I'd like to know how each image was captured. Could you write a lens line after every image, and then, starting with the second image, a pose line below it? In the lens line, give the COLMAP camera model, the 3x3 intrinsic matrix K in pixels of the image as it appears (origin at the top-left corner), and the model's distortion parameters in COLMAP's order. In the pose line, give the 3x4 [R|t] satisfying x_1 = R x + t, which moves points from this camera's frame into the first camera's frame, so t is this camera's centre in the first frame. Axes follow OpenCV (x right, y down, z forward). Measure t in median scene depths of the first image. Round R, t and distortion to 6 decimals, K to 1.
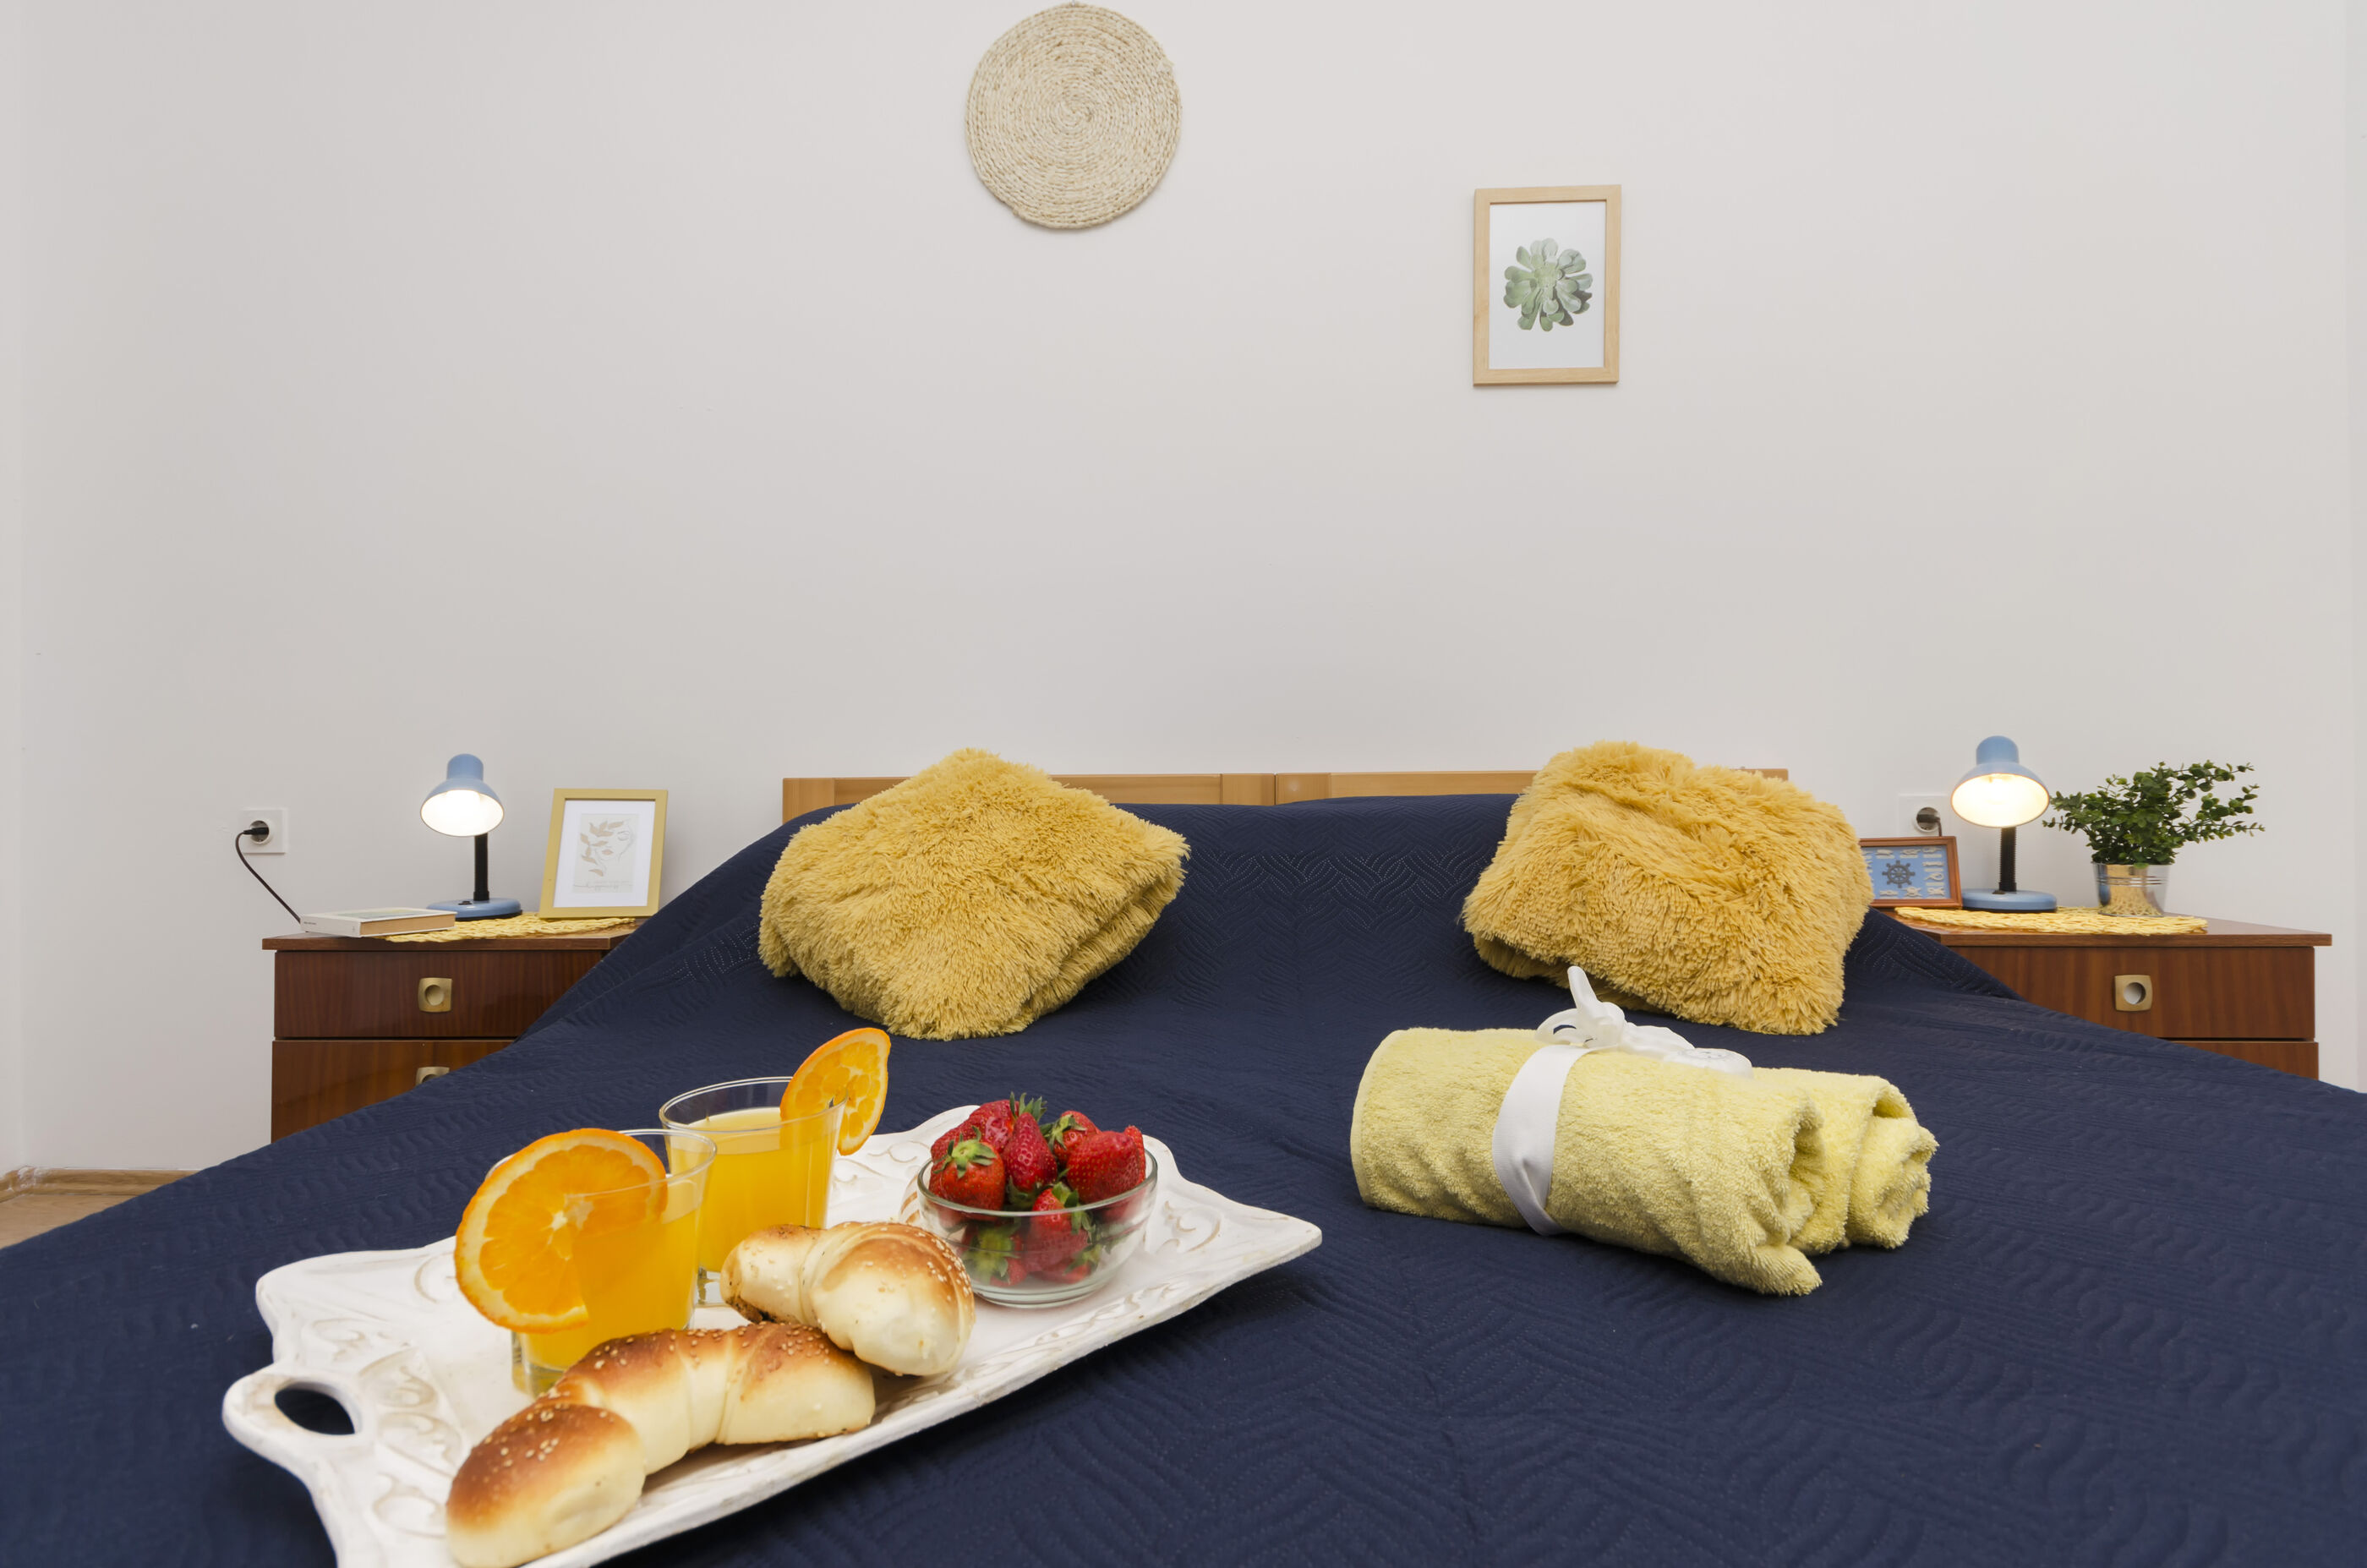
lens RADIAL K [[1189.8, 0, 1068.1], [0, 1189.8, 800.8], [0, 0, 1]] dist [0.003288, 0.000425]
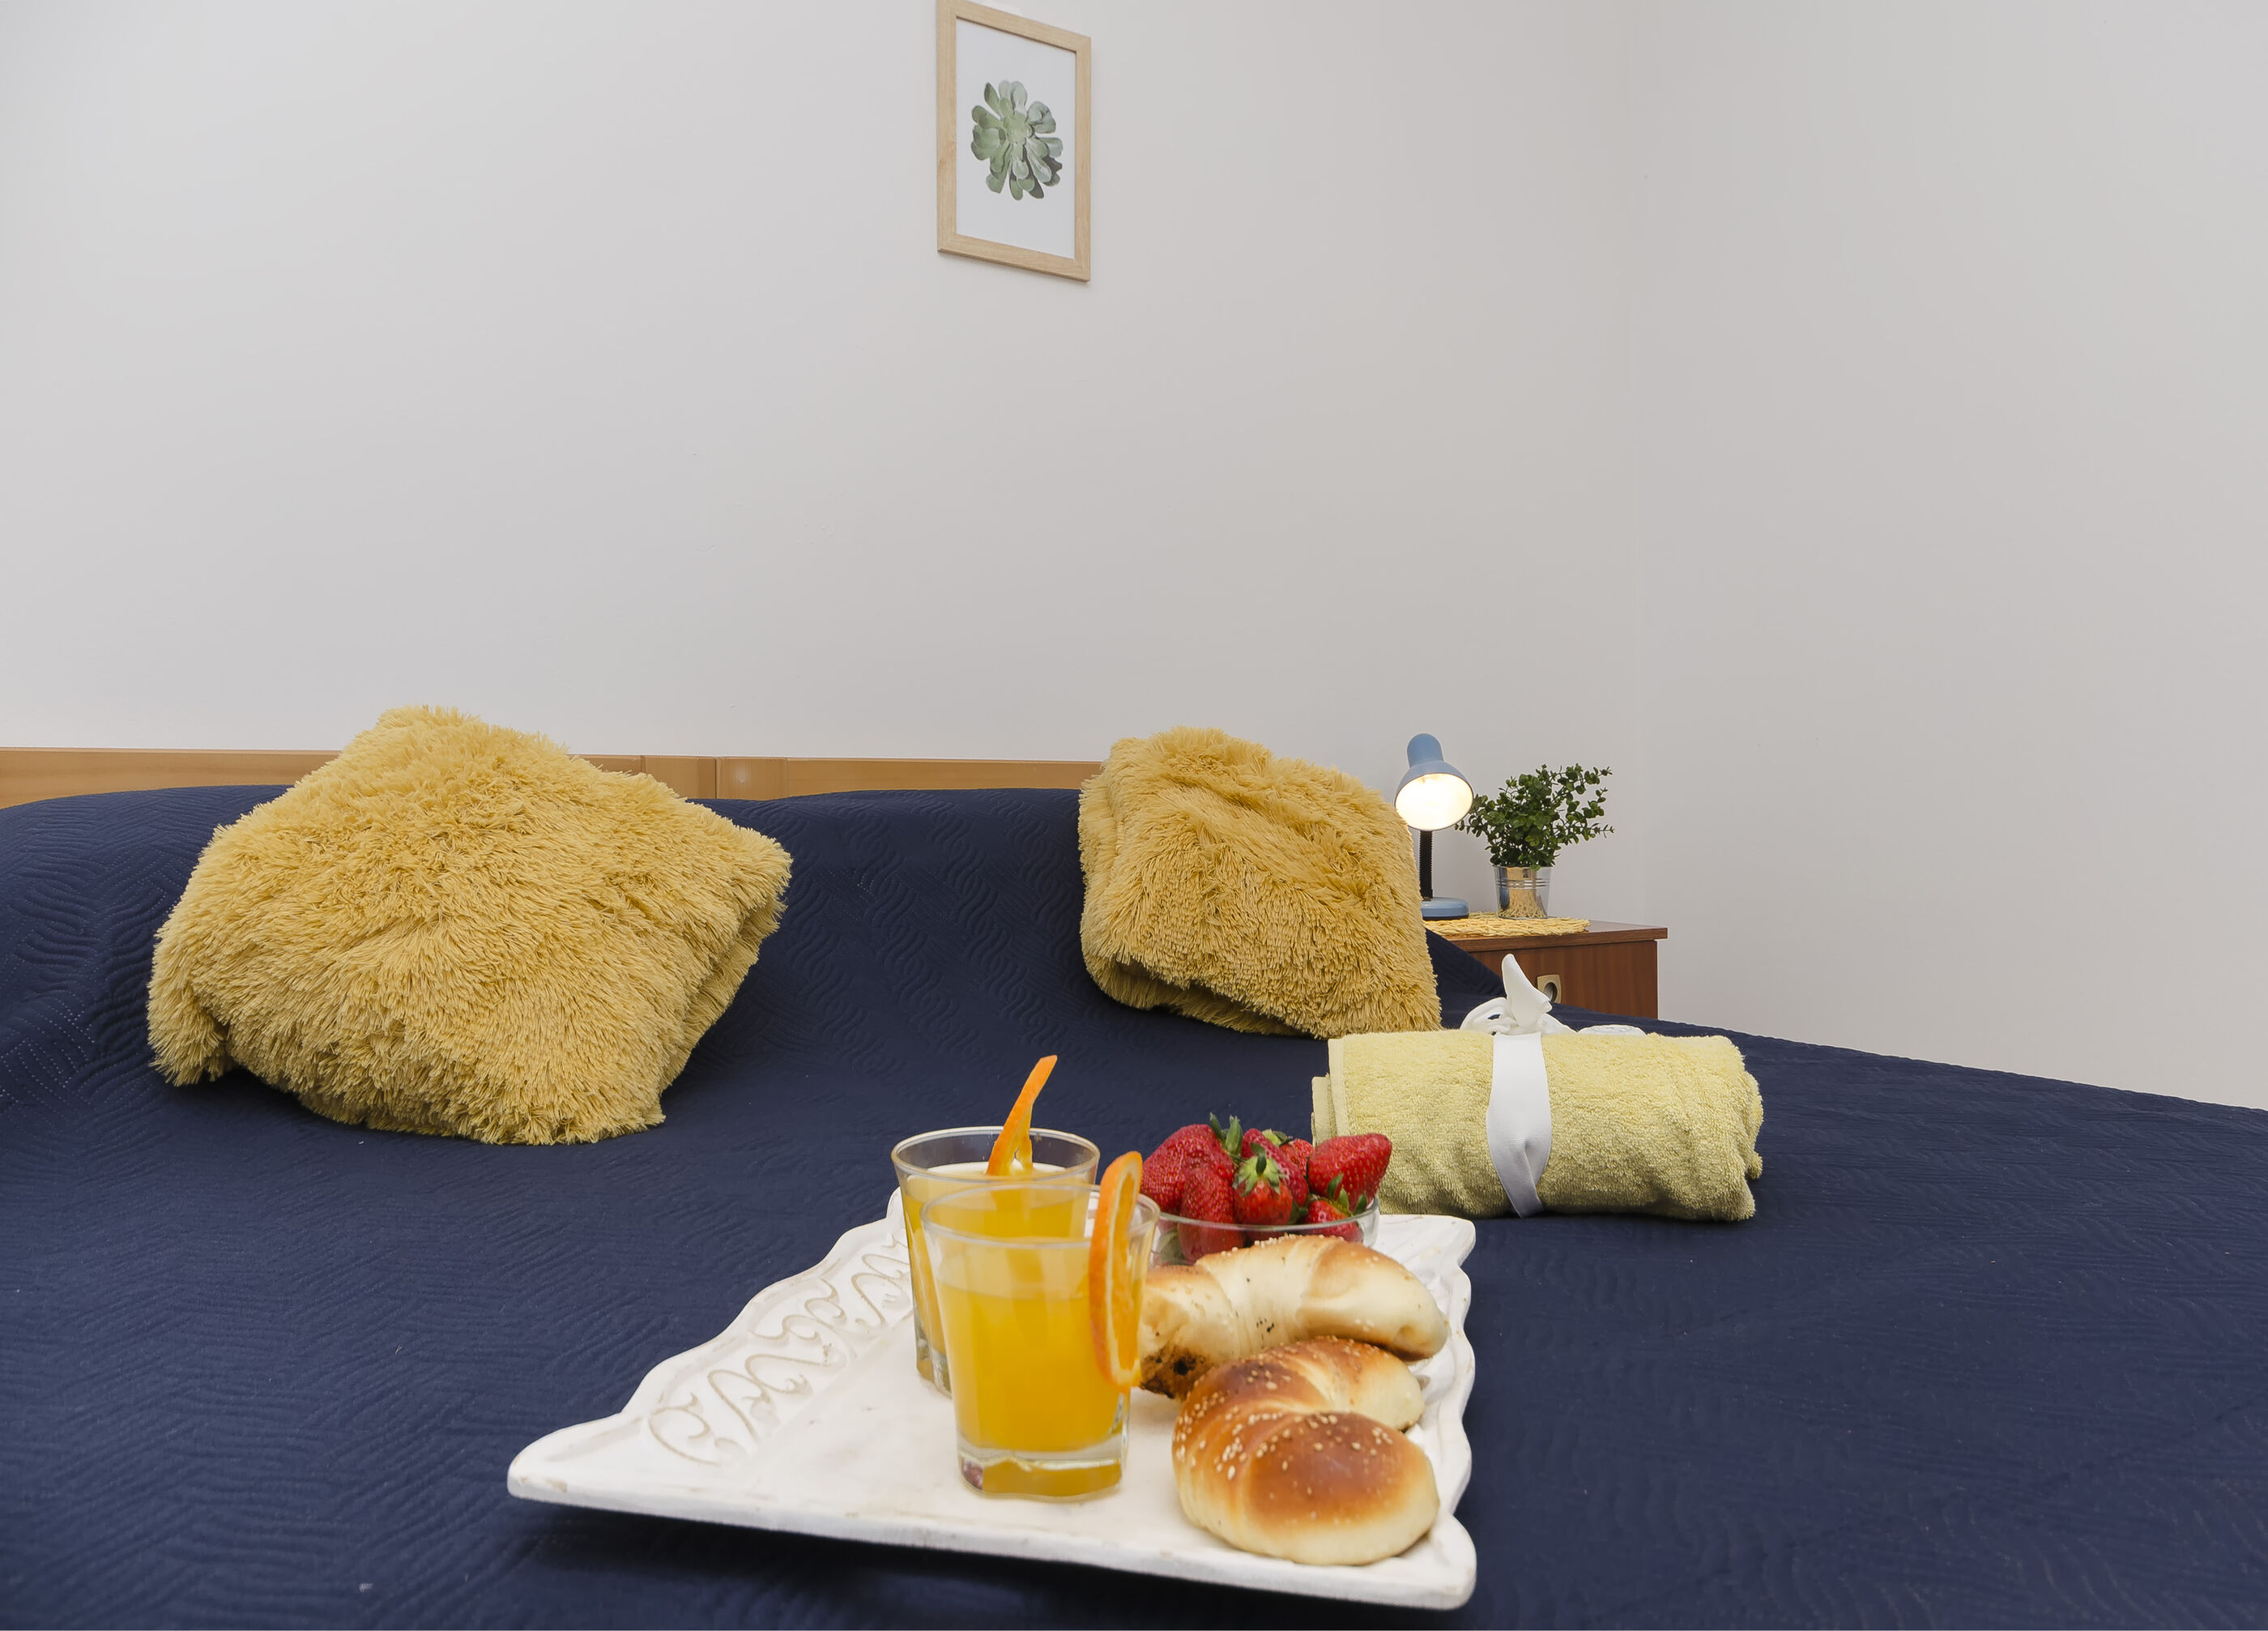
lens RADIAL K [[1876.3, 0, 1131.5], [0, 1876.3, 830.1], [0, 0, 1]] dist [-0.020921, 0.000624]
pose [[0.777613, -0.003151, 0.628735, -0.379275], [-0.002905, 0.999959, 0.008605, 0.011040], [-0.628736, -0.008517, 0.777572, -0.008300]]
